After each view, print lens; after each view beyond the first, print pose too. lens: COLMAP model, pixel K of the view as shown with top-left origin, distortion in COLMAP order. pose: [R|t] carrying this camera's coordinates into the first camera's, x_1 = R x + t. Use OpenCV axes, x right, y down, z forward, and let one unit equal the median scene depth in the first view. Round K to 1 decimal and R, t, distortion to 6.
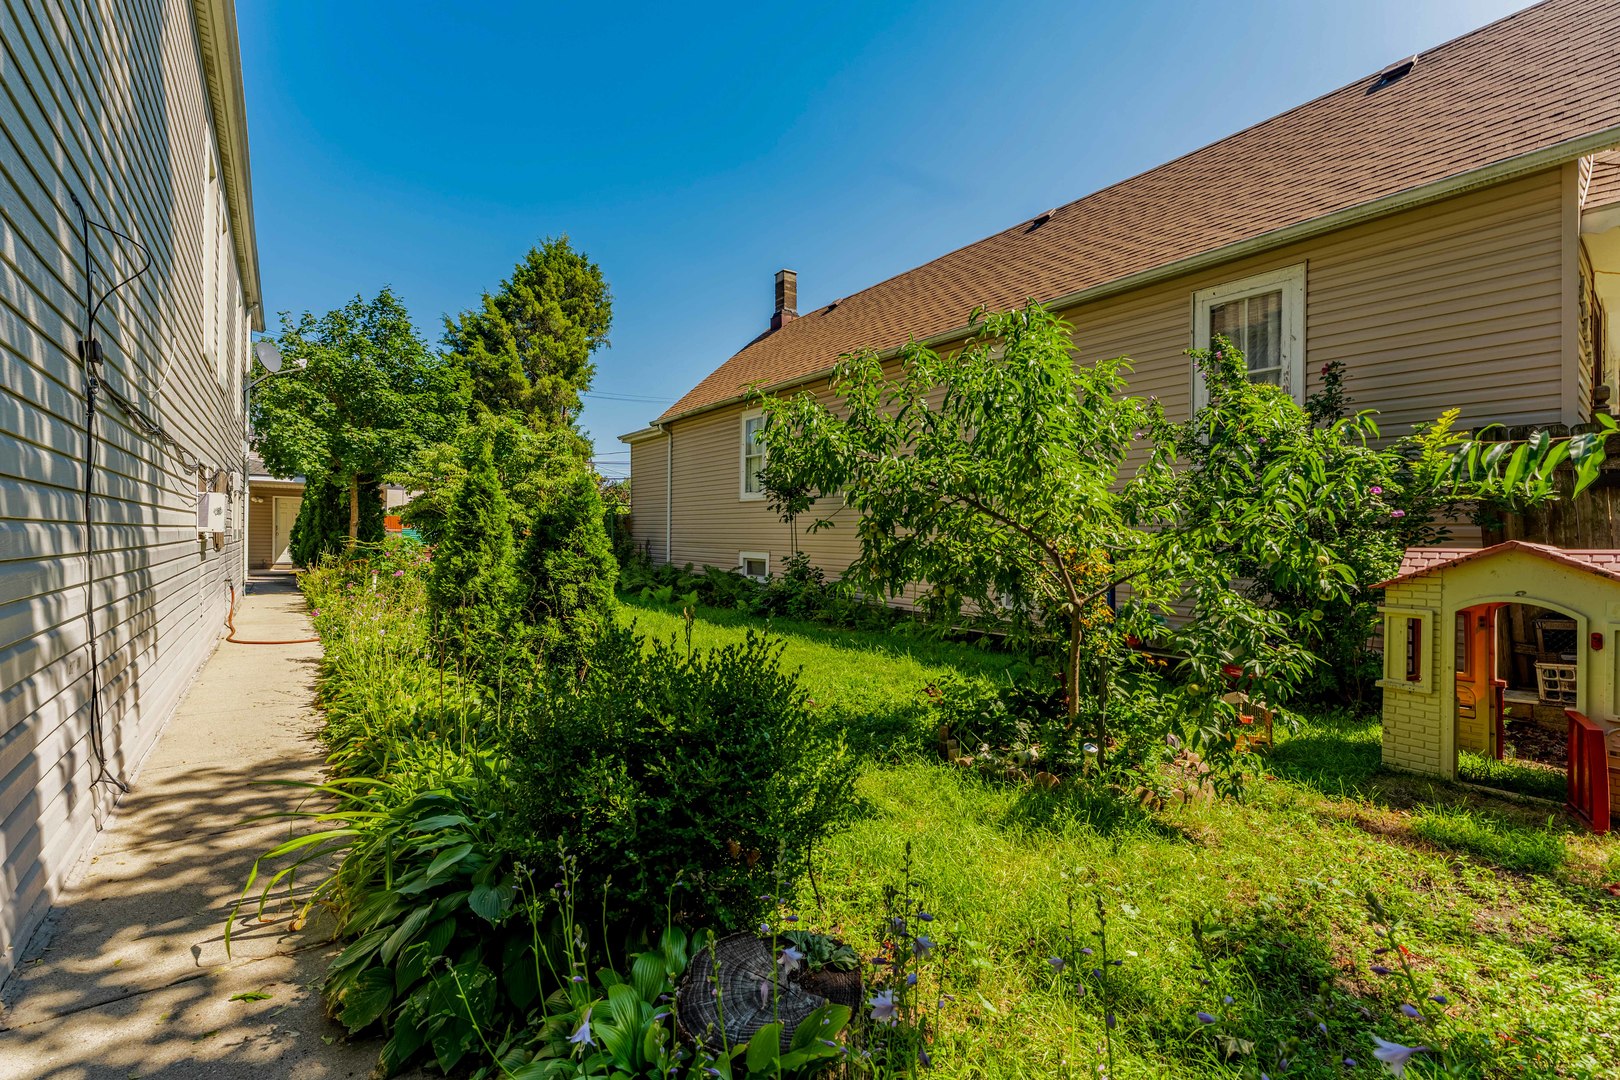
lens RADIAL K [[660.9, 0, 813.0], [0, 660.9, 528.2], [0, 0, 1]] dist [0.001246, -0.000814]
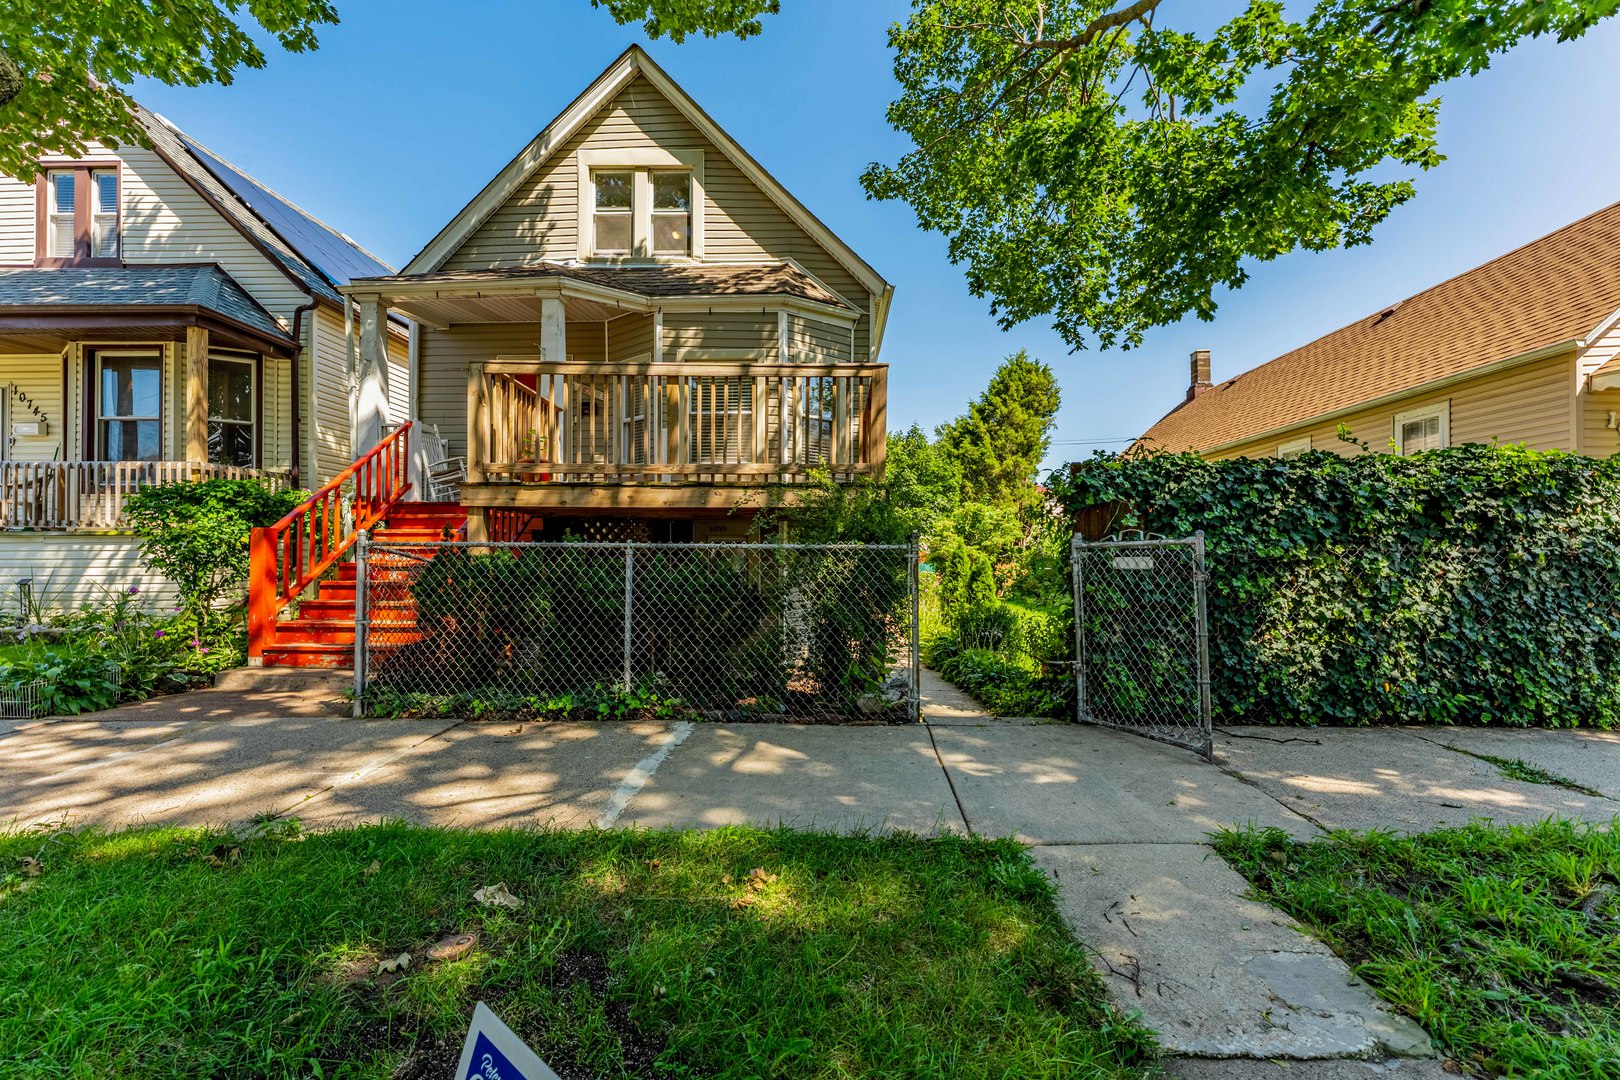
lens RADIAL K [[660.9, 0, 815.1], [0, 660.9, 551.8], [0, 0, 1]] dist [0.001246, -0.000814]
pose [[0.760844, -0.008277, -0.648883, 0.202219], [0.002854, 0.999952, -0.009409, -0.015560], [0.648929, 0.005306, 0.760830, -0.358213]]
